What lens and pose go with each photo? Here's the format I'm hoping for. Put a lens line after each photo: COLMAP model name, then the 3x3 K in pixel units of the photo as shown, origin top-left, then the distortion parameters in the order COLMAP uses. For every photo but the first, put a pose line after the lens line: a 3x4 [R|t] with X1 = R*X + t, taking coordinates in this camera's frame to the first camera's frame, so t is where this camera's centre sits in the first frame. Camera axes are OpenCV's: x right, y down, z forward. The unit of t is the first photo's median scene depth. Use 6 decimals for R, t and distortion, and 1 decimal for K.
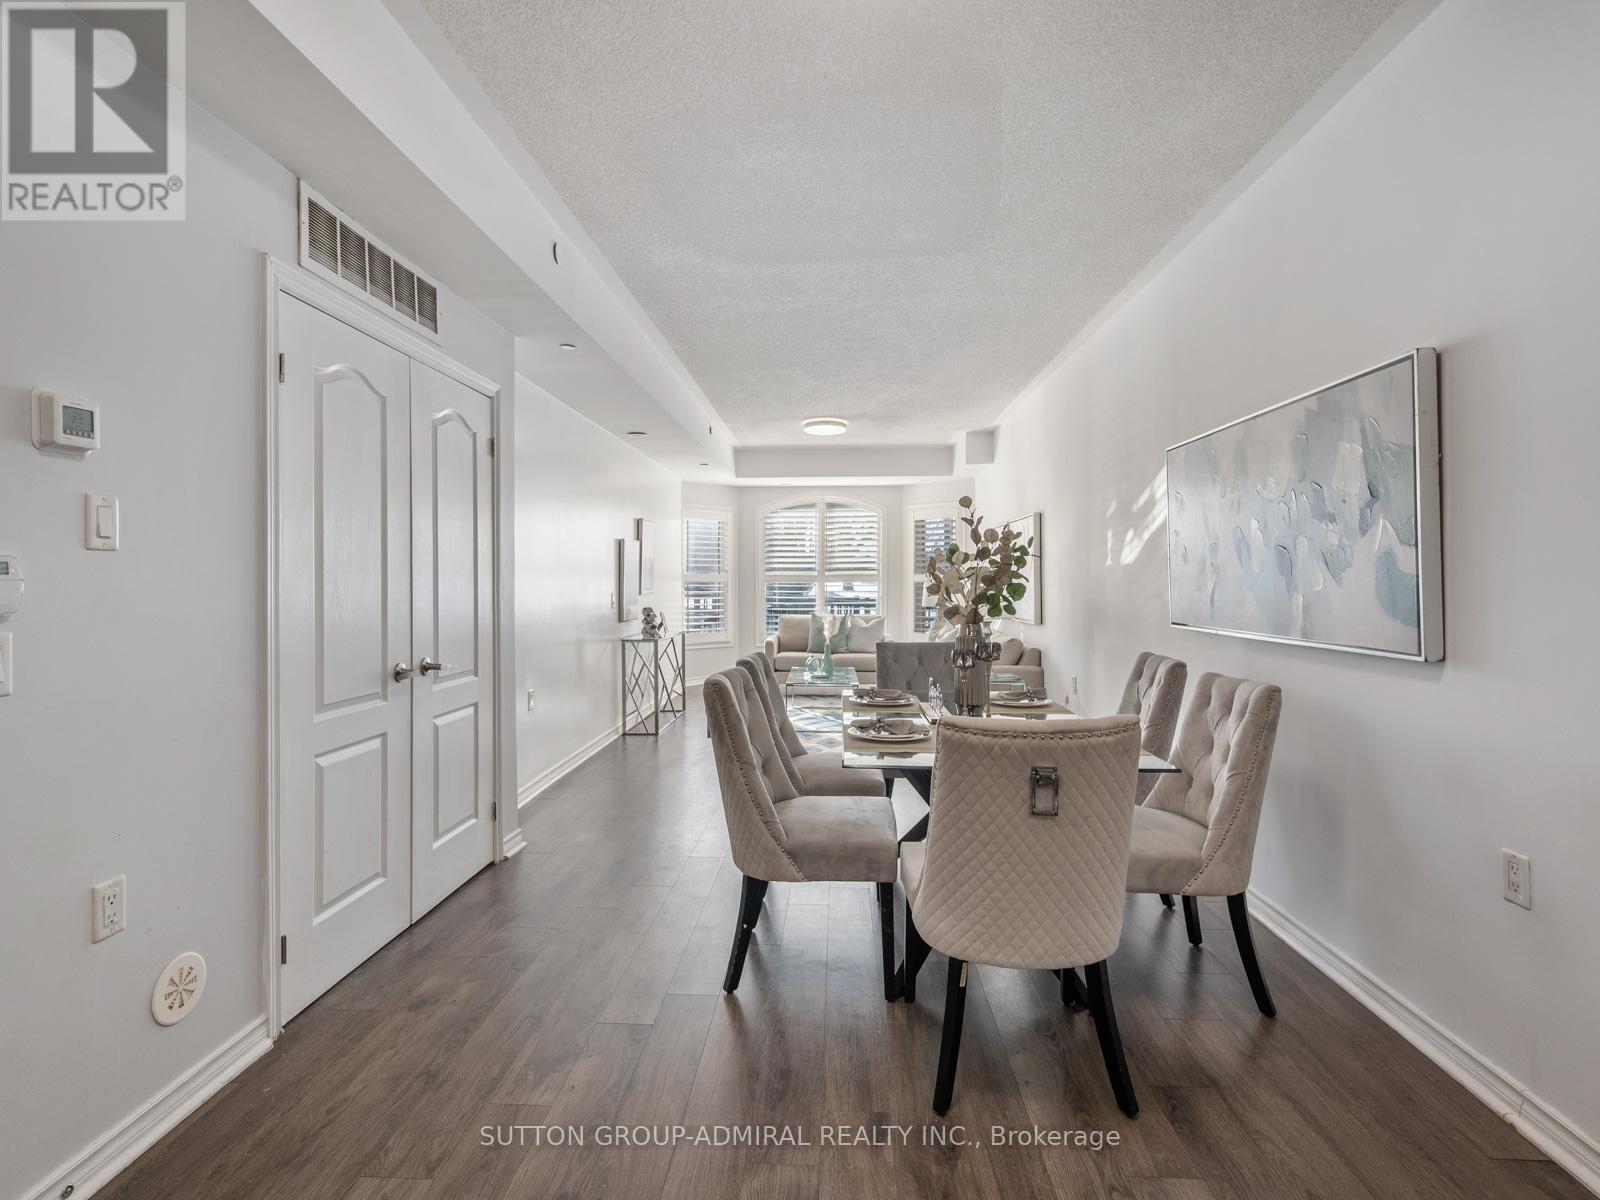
lens RADIAL K [[812.7, 0, 795.1], [0, 812.7, 583.0], [0, 0, 1]] dist [0.003878, 0.000416]
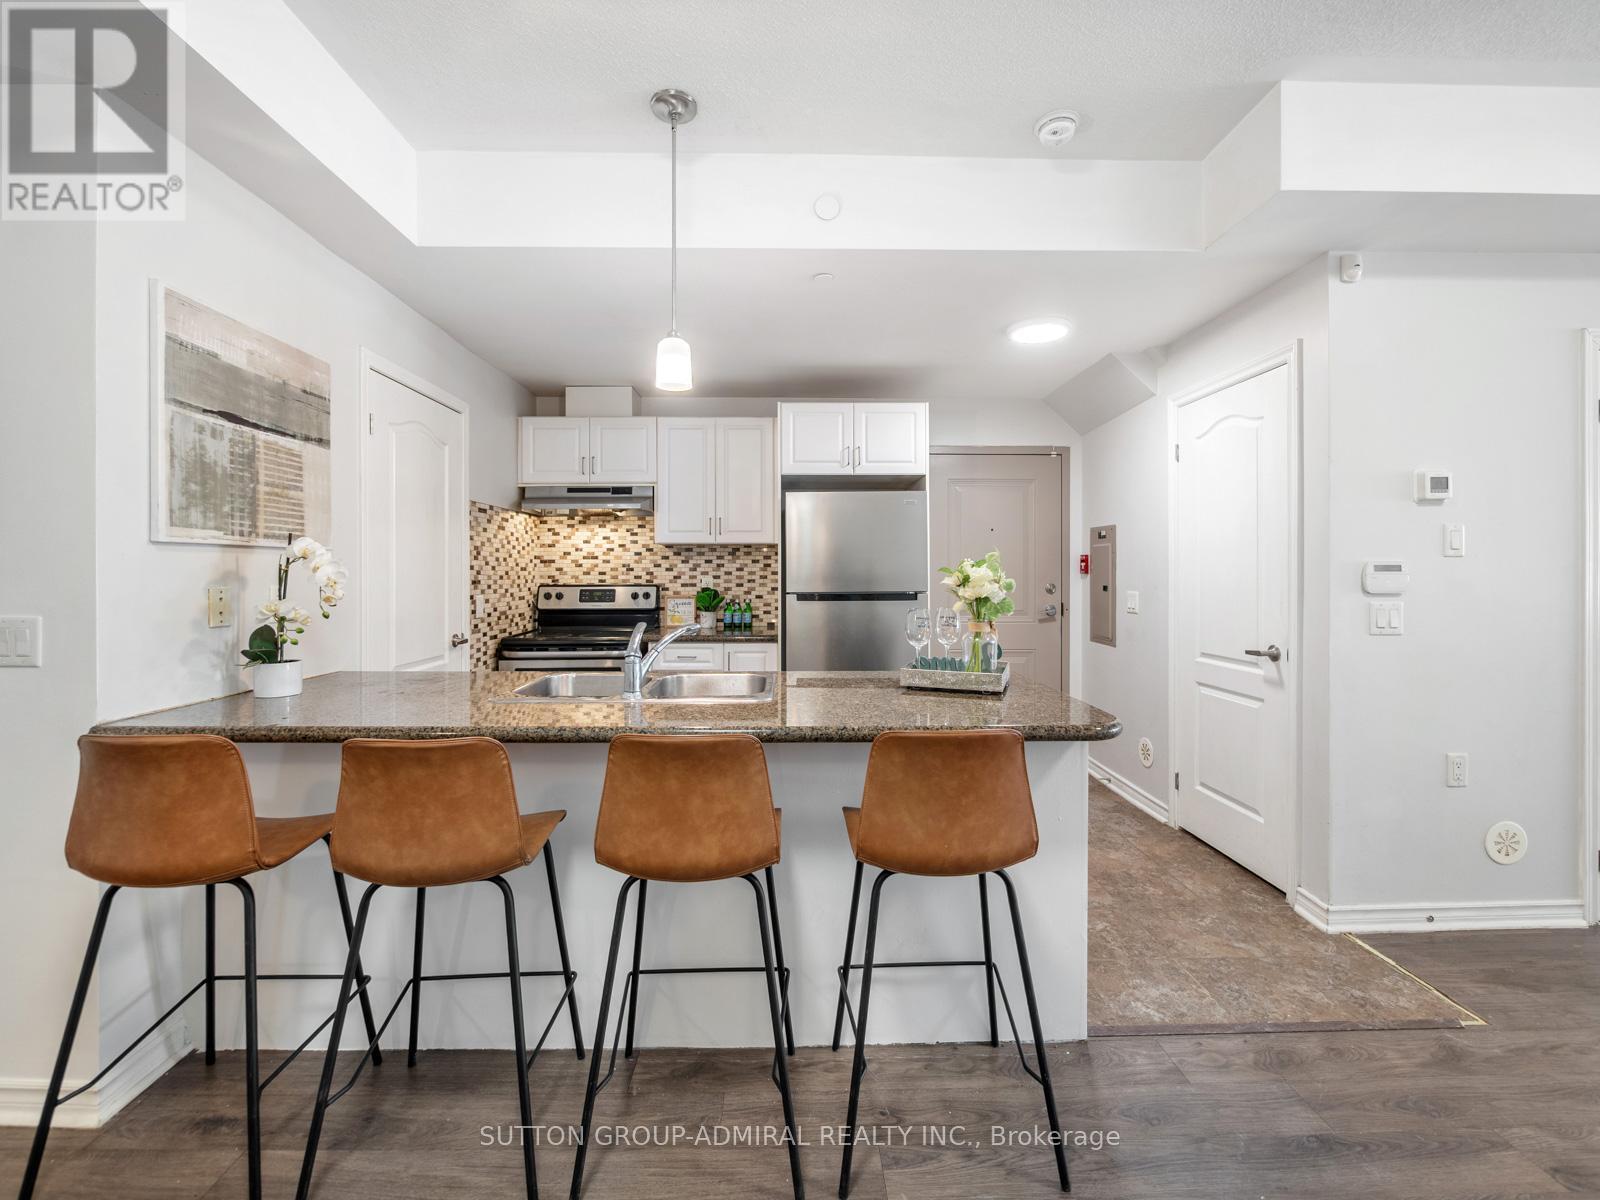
lens RADIAL K [[679.2, 0, 796.9], [0, 679.2, 574.8], [0, 0, 1]] dist [-0.008562, 0.000887]
pose [[0.072360, 0.001523, -0.997377, 0.402258], [-0.003189, 0.999994, 0.001296, -0.001237], [0.997373, 0.003087, 0.072364, -0.414193]]
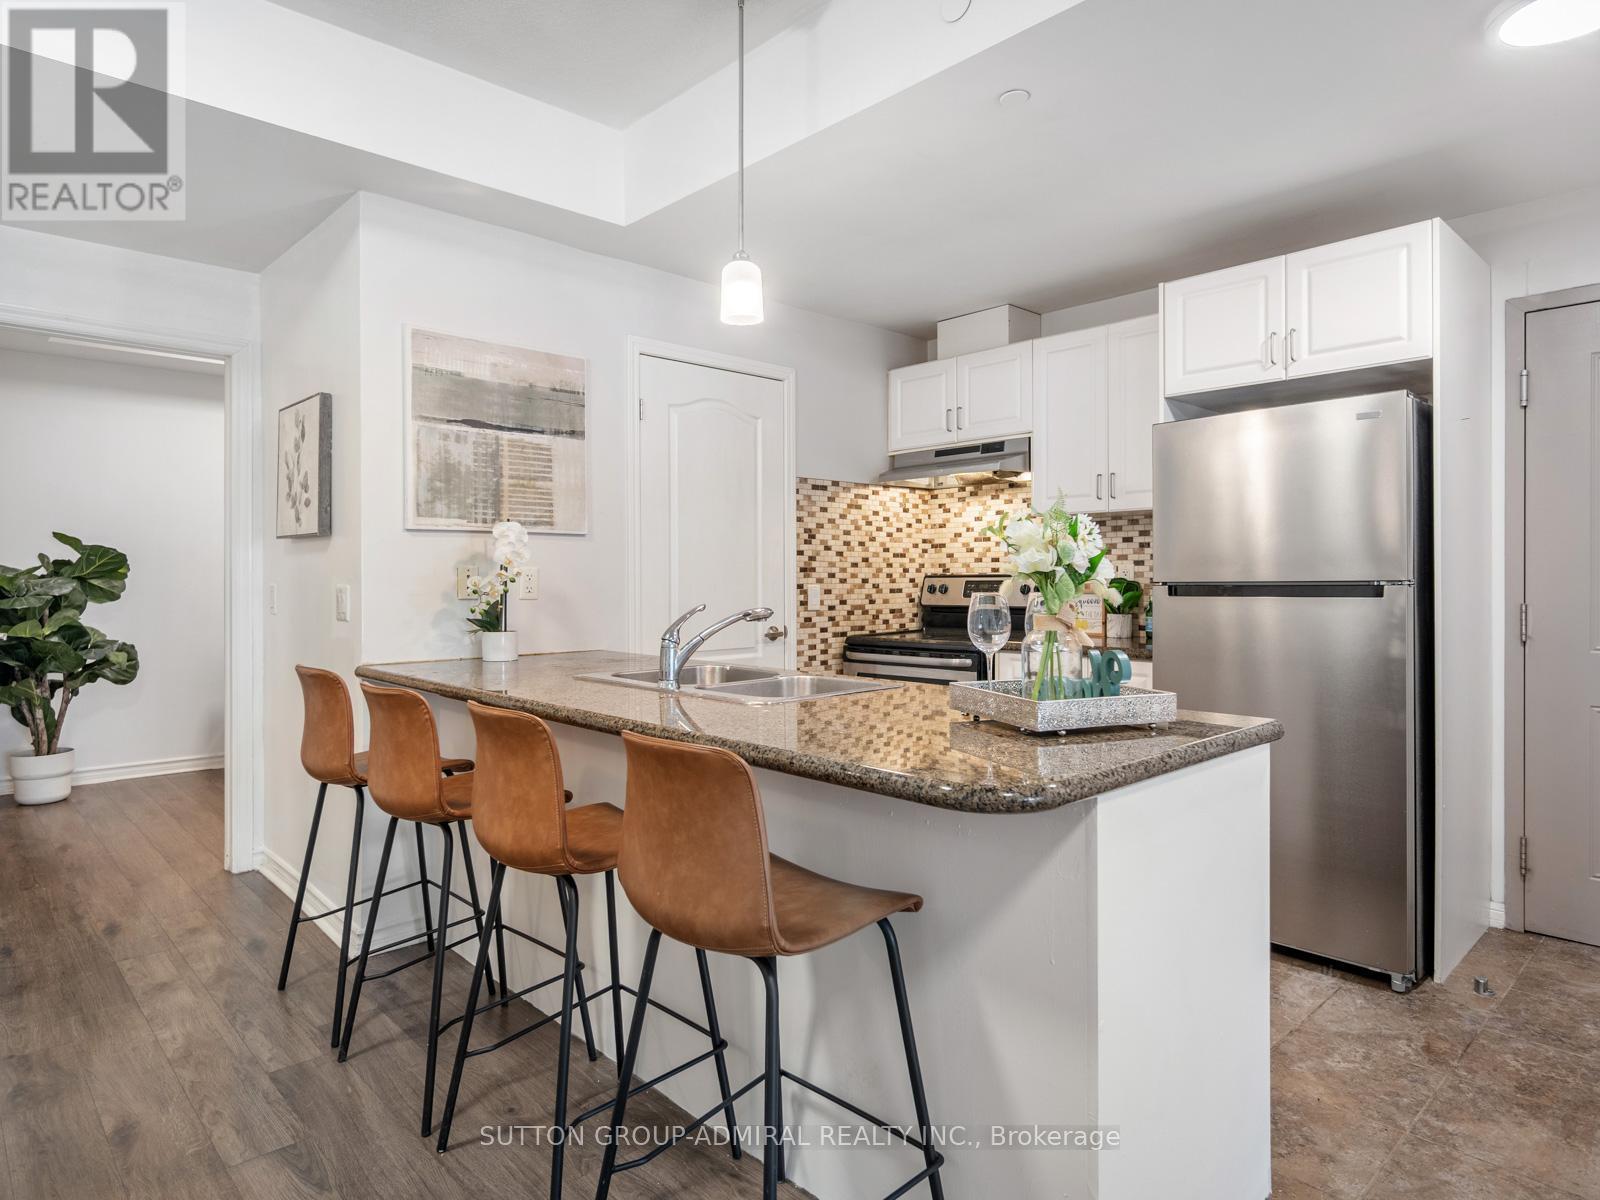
lens RADIAL K [[949.6, 0, 801.4], [0, 949.6, 579.7], [0, 0, 1]] dist [-0.000122, -0.002219]
pose [[-0.688002, 0.004307, -0.725696, 0.160213], [0.000984, 0.999987, 0.005001, 0.036678], [0.725708, 0.002727, -0.687998, 0.391579]]
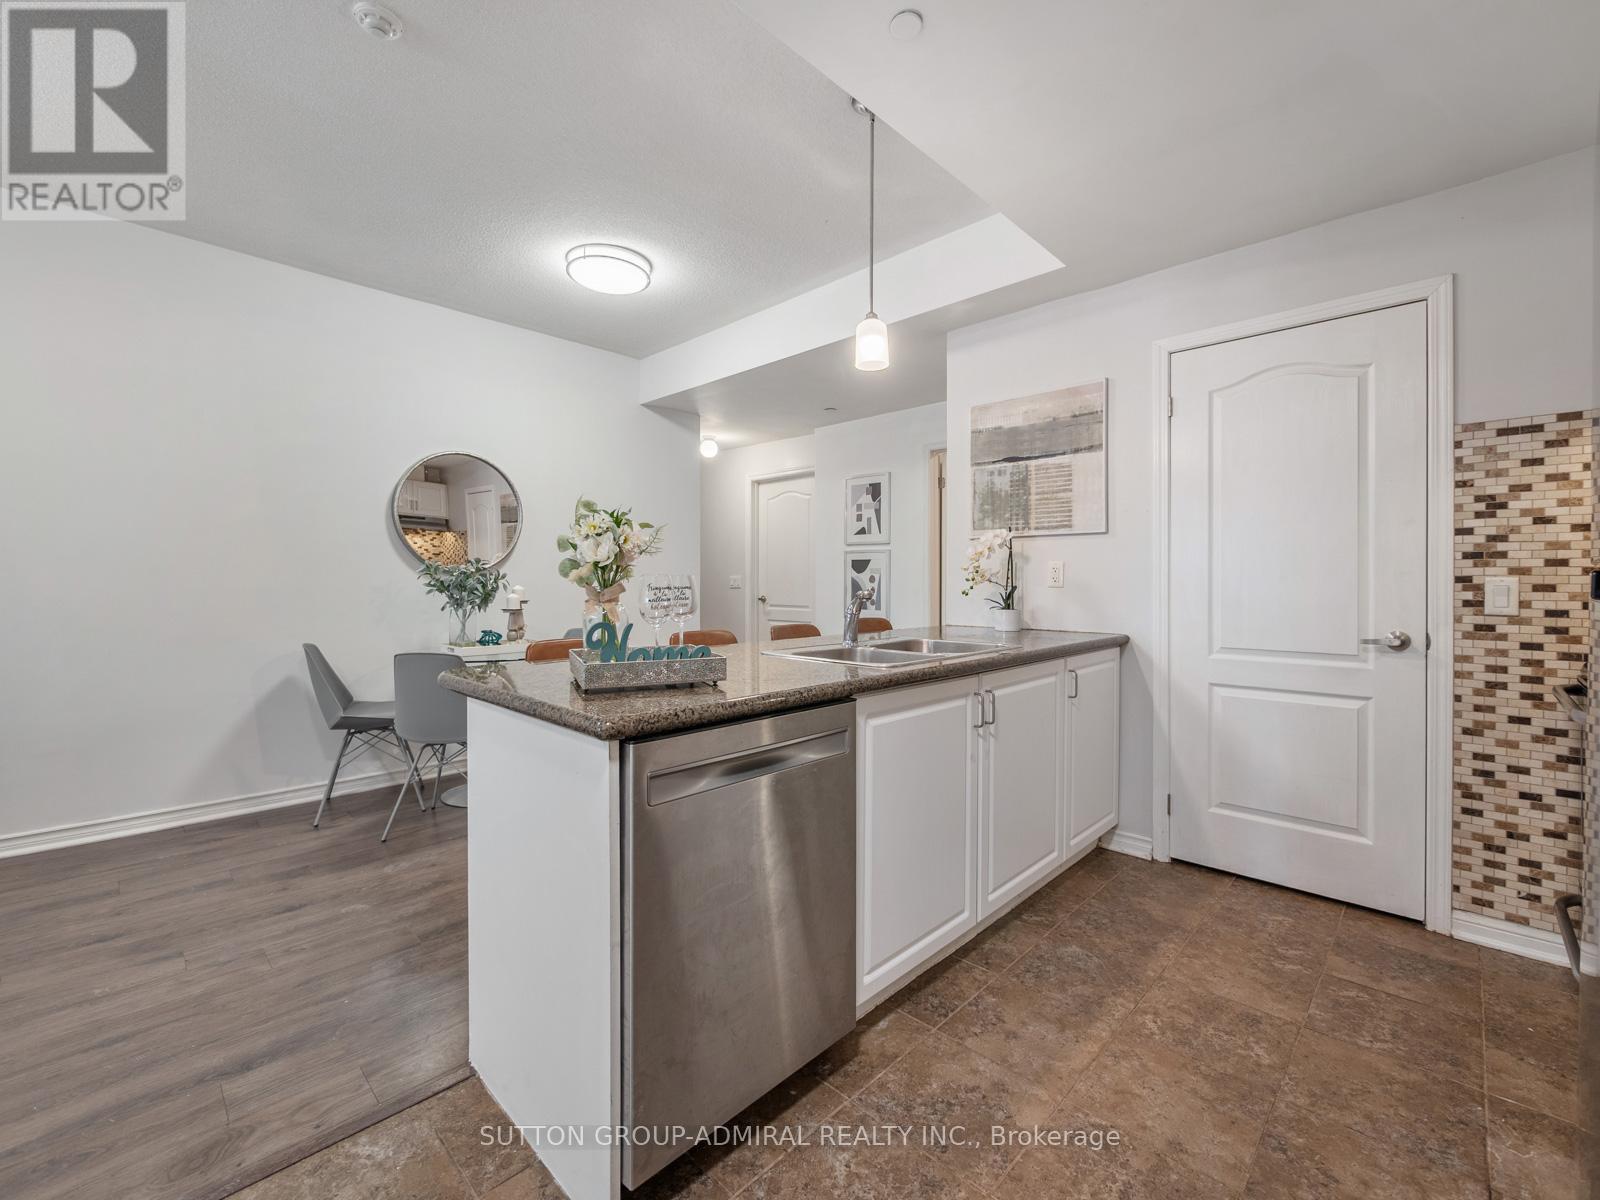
lens RADIAL K [[679.2, 0, 796.2], [0, 679.2, 582.7], [0, 0, 1]] dist [-0.008562, 0.000887]
pose [[-0.750351, -0.002218, 0.661036, -1.365985], [0.002836, 0.999974, 0.006573, 0.058483], [-0.661033, 0.006807, -0.750326, 0.417058]]
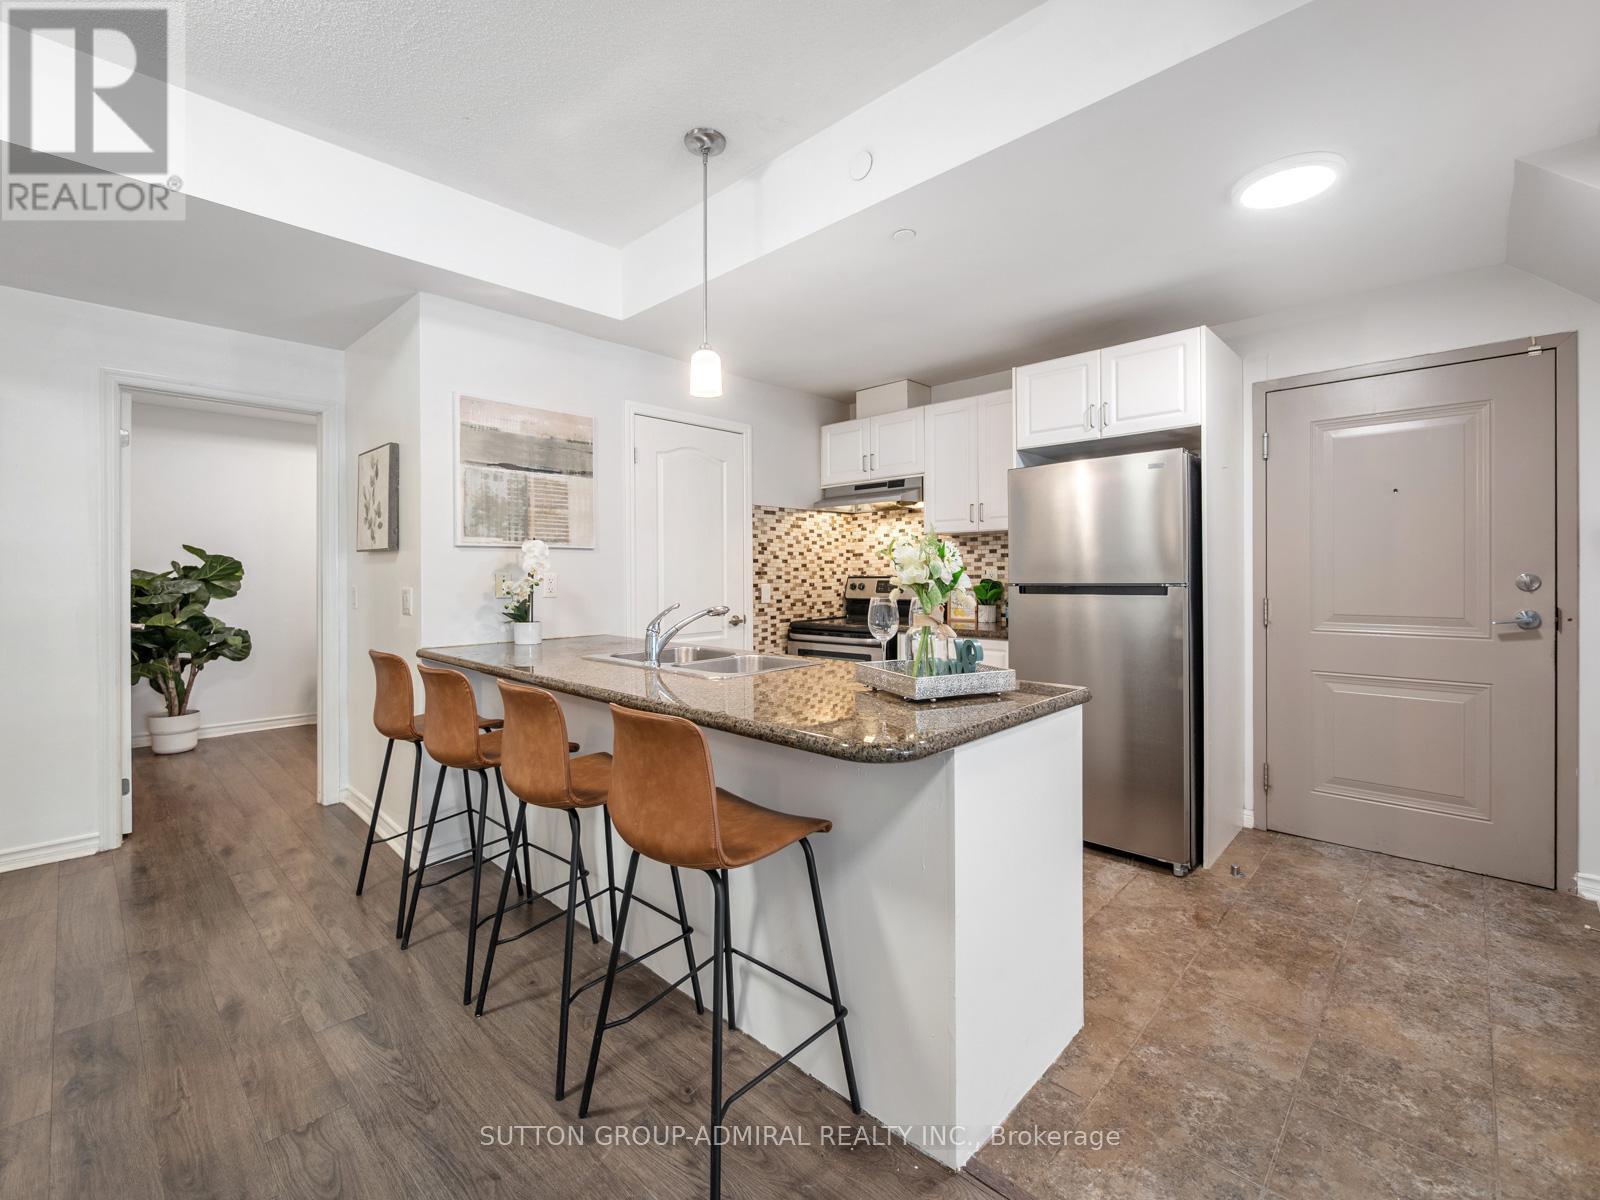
lens RADIAL K [[702.3, 0, 801.1], [0, 702.3, 573.3], [0, 0, 1]] dist [-0.007581, 0.001787]
pose [[-0.649156, 0.004195, -0.760644, 0.150033], [0.003018, 0.999991, 0.002940, 0.018187], [0.760649, -0.000387, -0.649163, 0.416354]]
